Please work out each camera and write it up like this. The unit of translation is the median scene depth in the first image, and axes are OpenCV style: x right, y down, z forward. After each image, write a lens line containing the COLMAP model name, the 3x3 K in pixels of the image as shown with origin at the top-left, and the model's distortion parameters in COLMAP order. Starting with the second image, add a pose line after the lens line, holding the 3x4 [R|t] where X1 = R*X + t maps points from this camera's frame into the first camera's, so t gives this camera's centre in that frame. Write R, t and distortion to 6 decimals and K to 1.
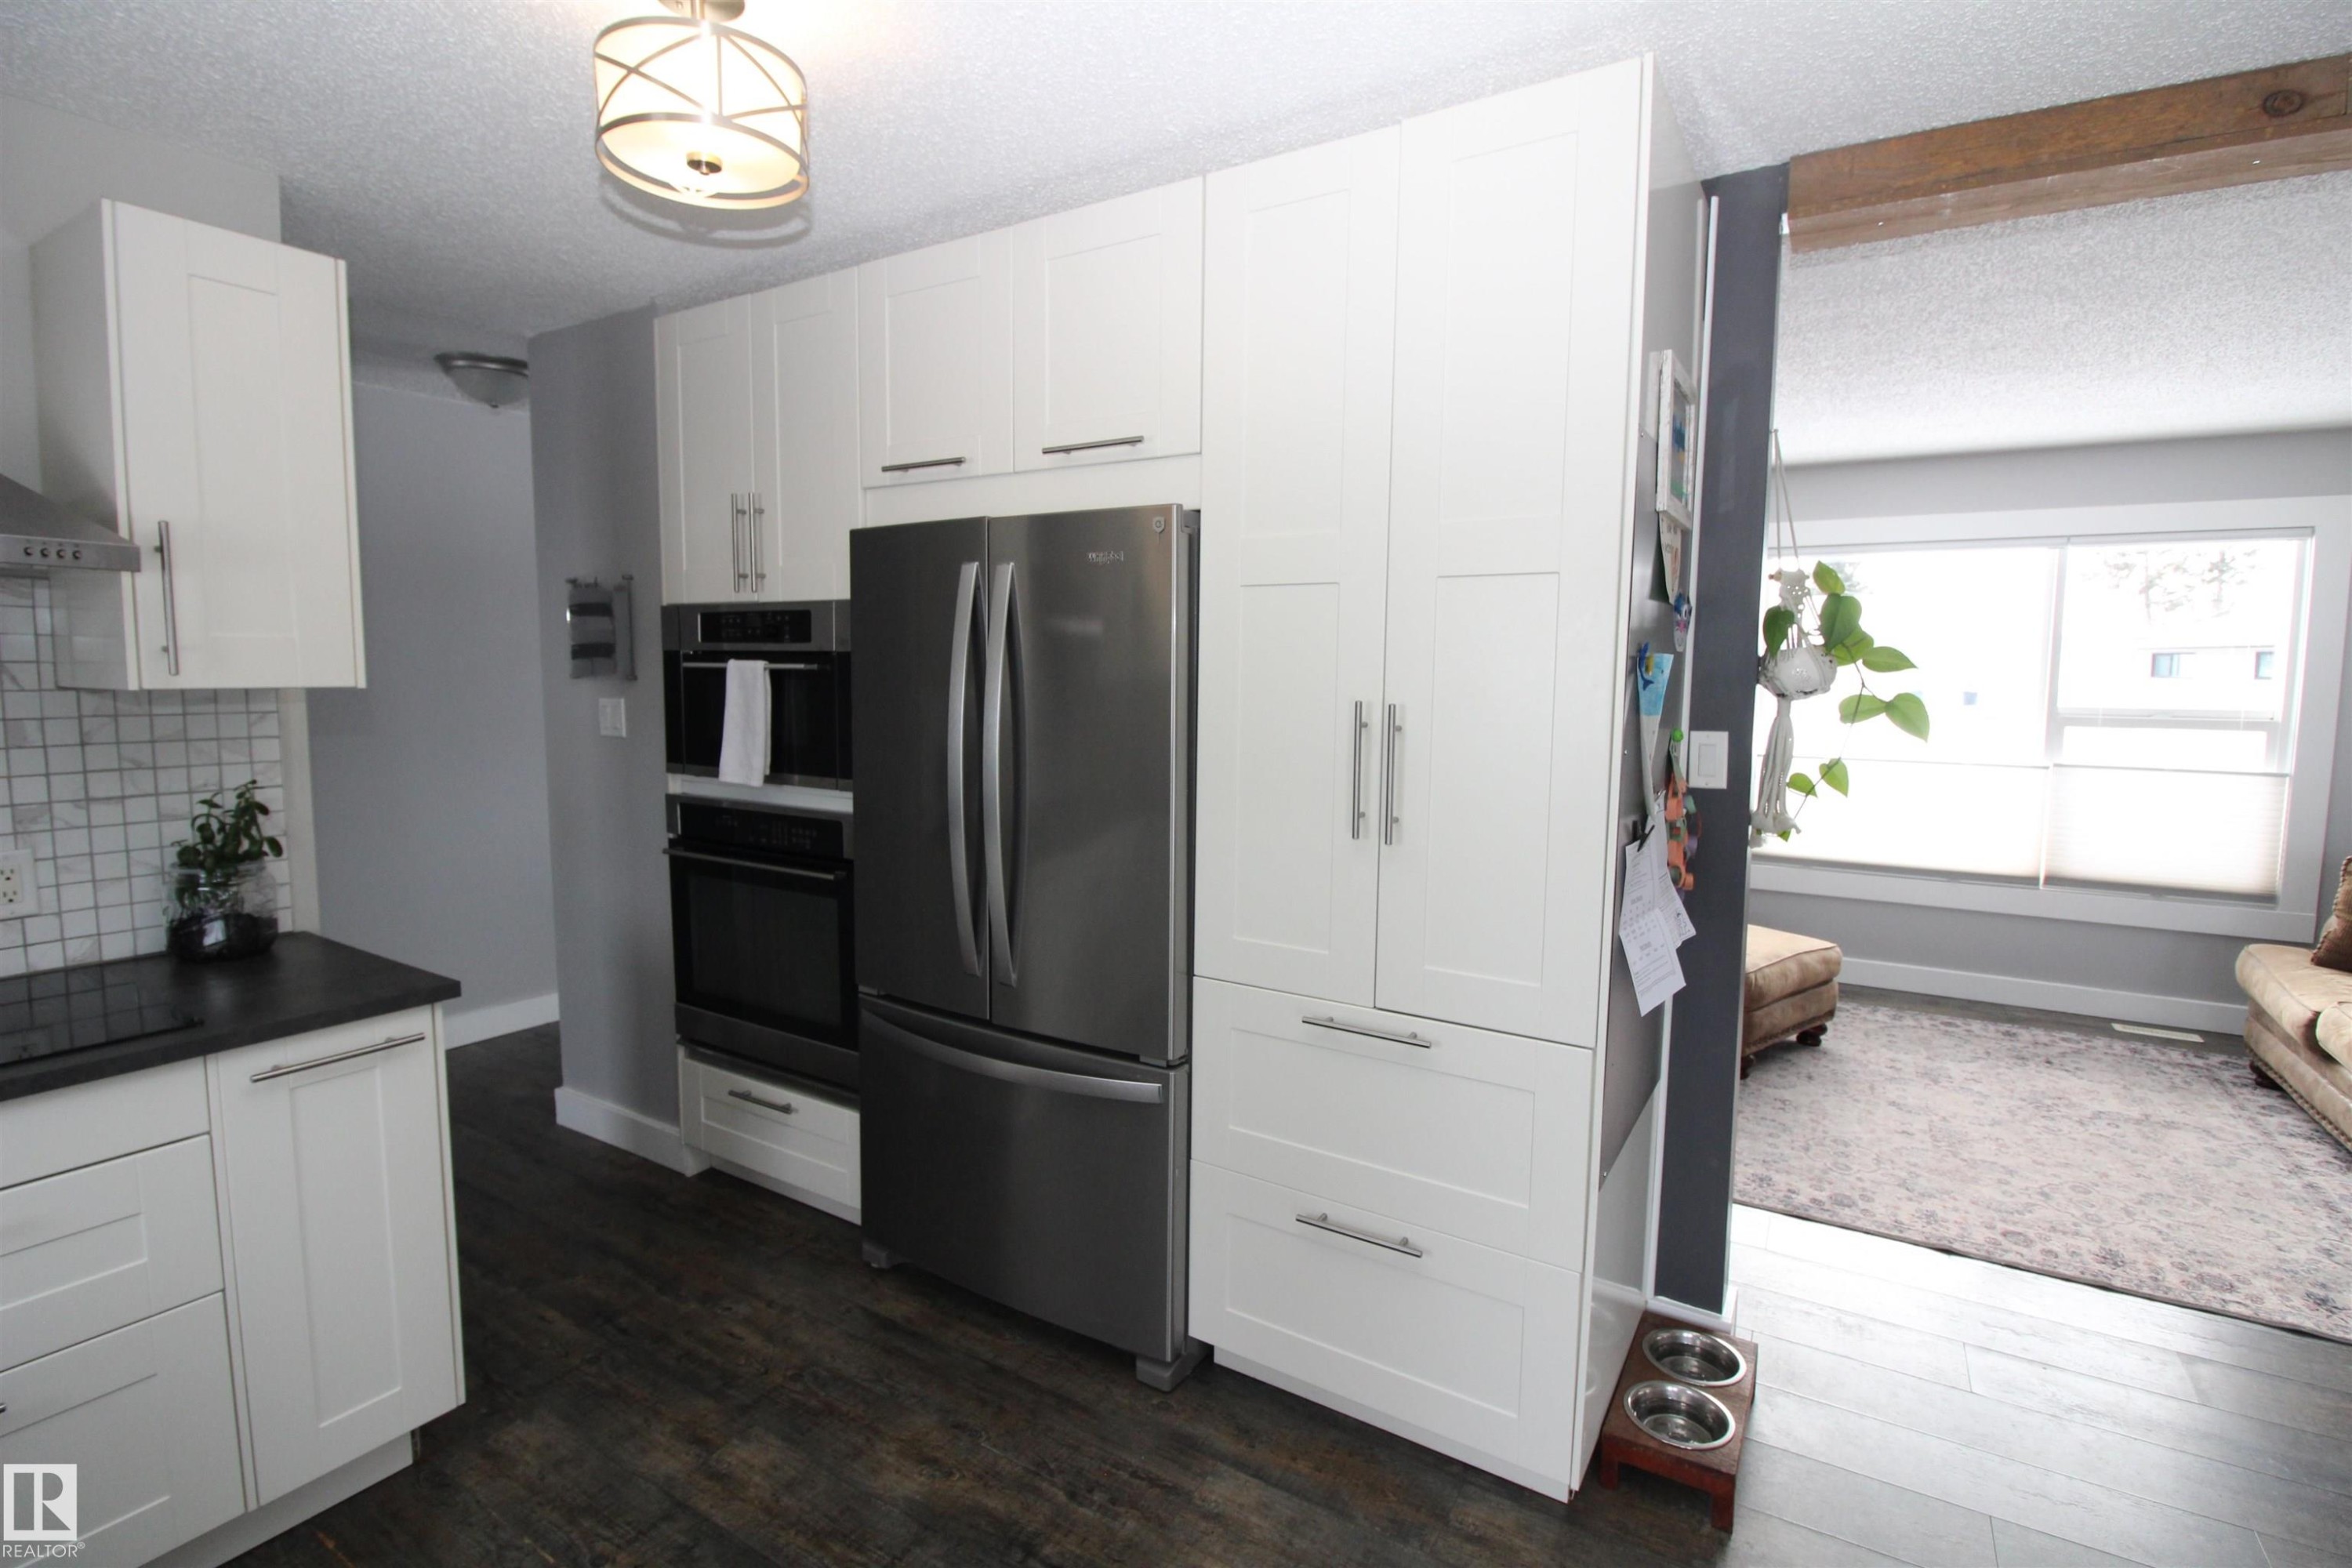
lens RADIAL K [[1086.9, 0, 1178.3], [0, 1086.9, 764.9], [0, 0, 1]] dist [0.000671, -0.013289]
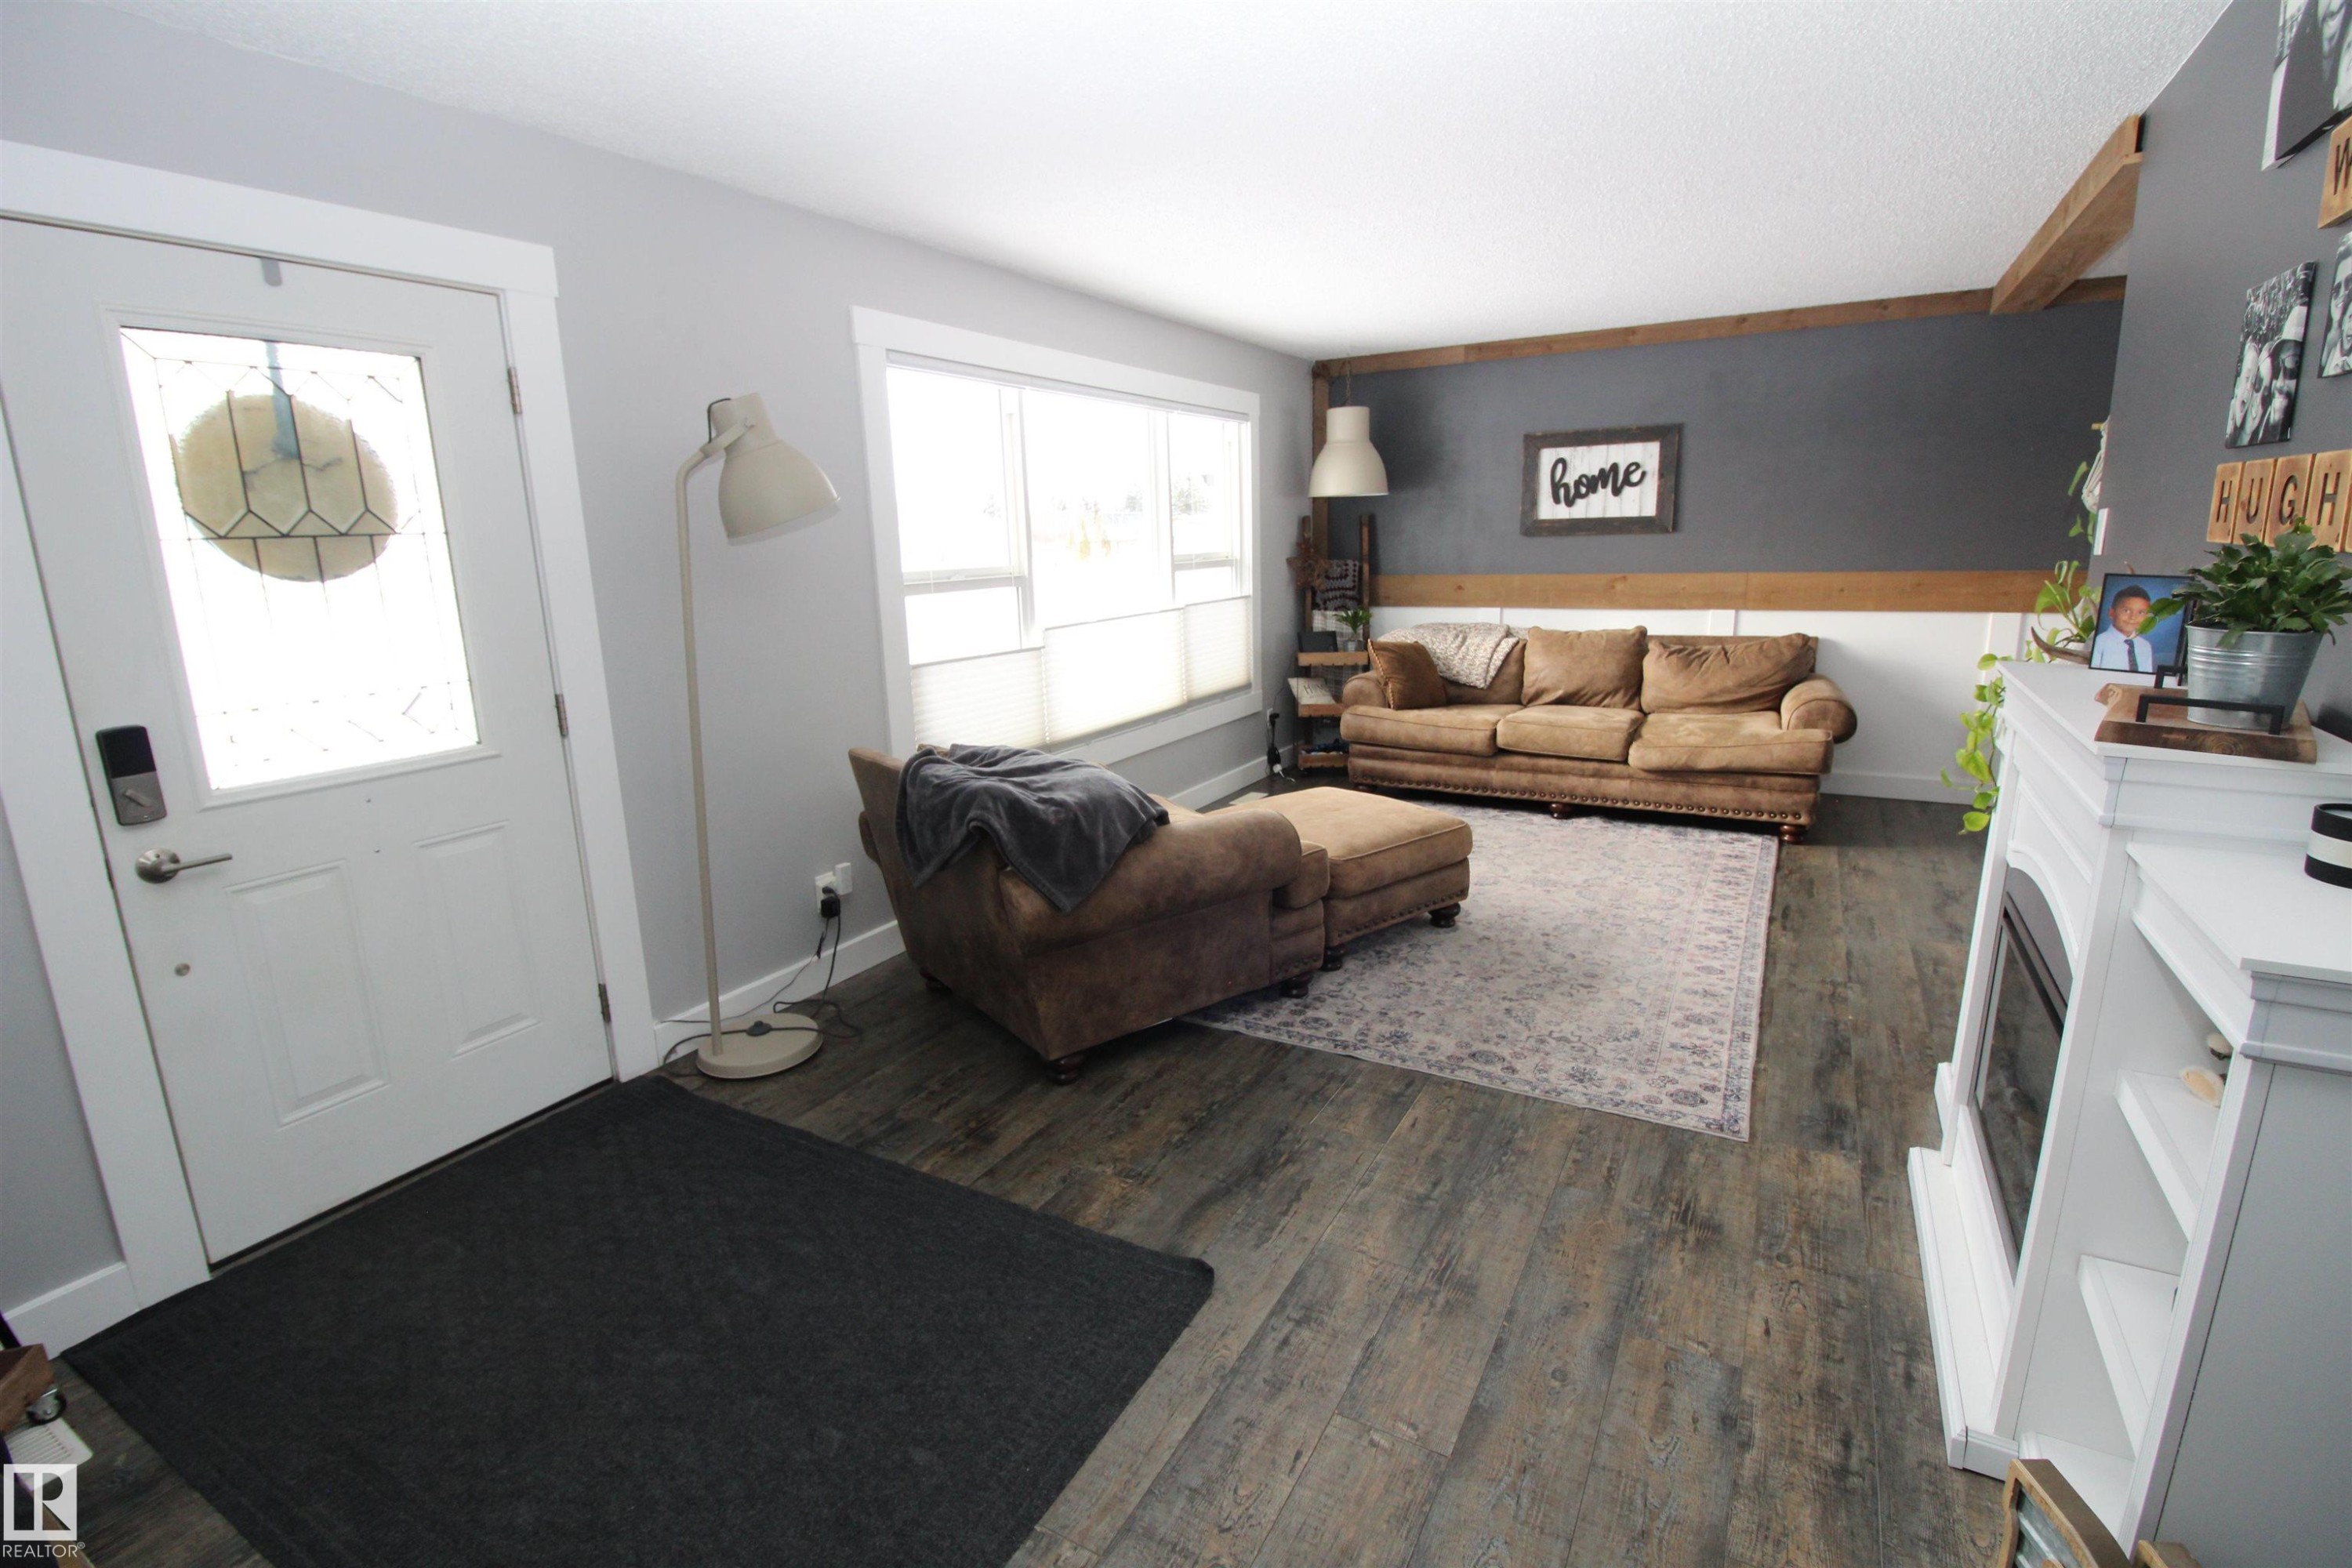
lens RADIAL K [[1086.9, 0, 1178.3], [0, 1086.9, 764.9], [0, 0, 1]] dist [0.000671, -0.013289]
pose [[-0.037089, -0.209742, 0.977053, -0.786324], [0.114922, 0.970344, 0.212664, -0.178146], [-0.992682, 0.120172, -0.011885, 2.263164]]
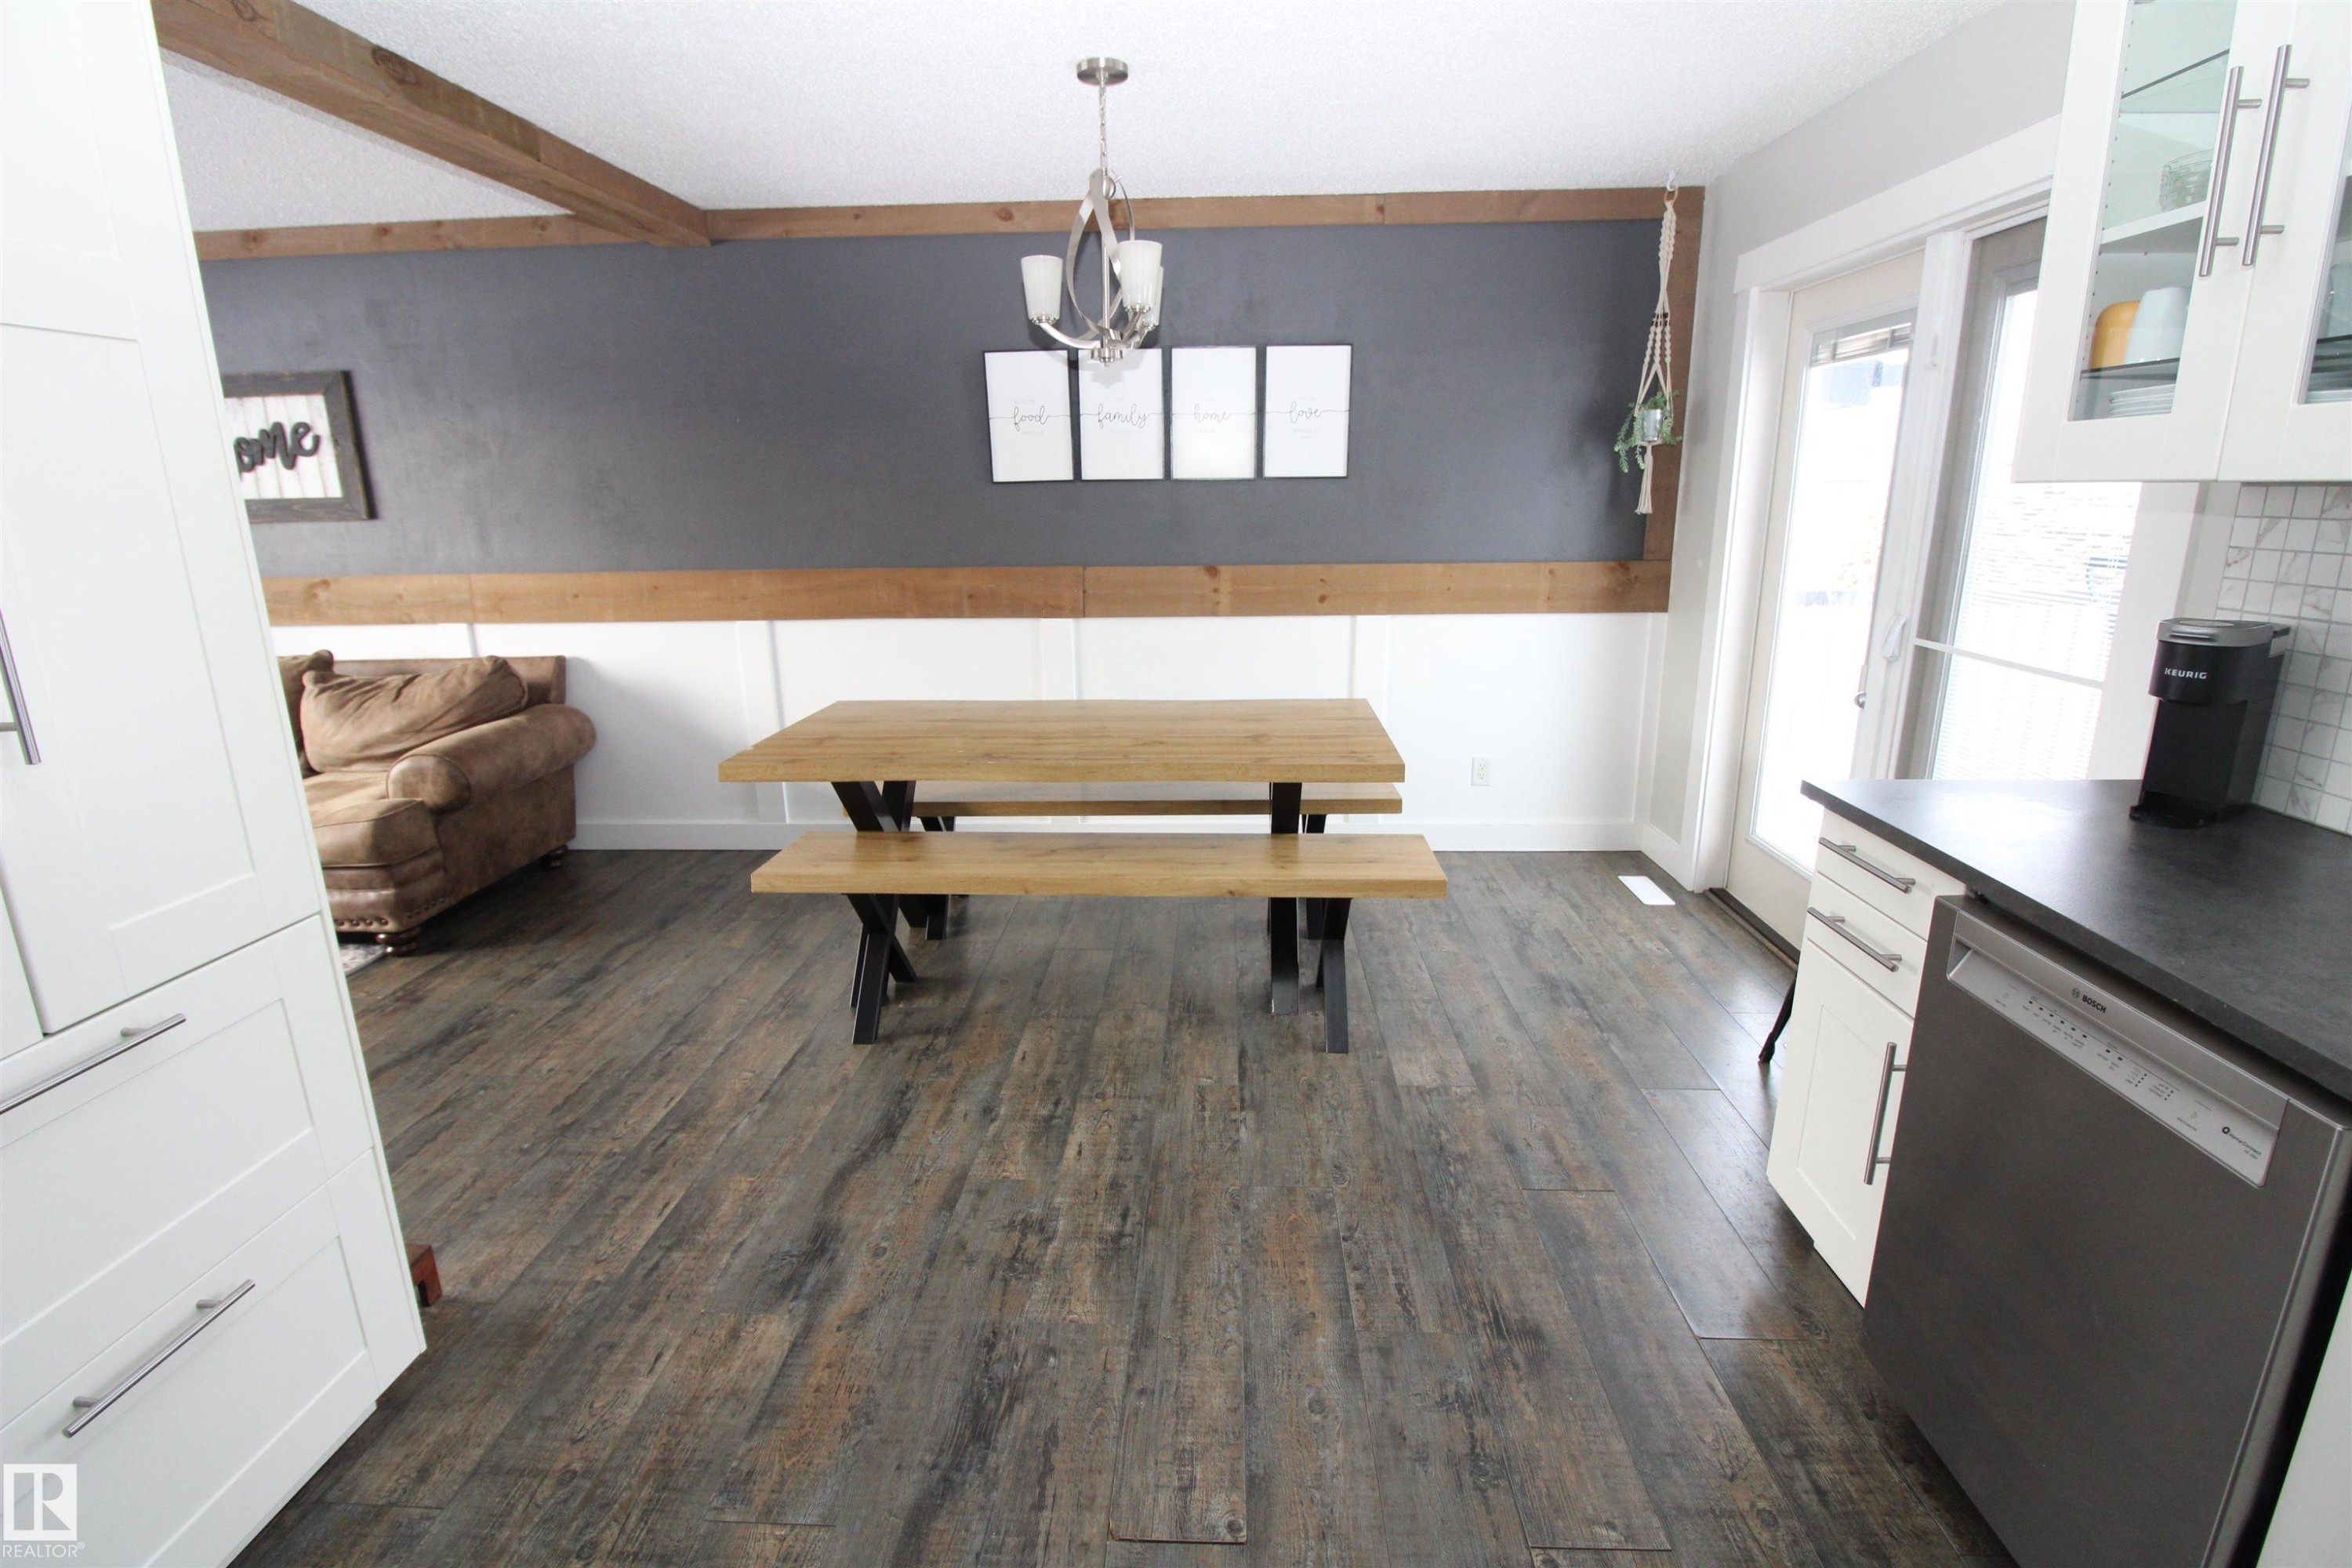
lens RADIAL K [[1086.9, 0, 1178.3], [0, 1086.9, 764.9], [0, 0, 1]] dist [0.000671, -0.013289]
pose [[-0.486406, -0.212606, 0.847471, -0.567565], [0.086304, 0.953509, 0.288742, -0.039946], [-0.869460, 0.213586, -0.445444, 0.628655]]
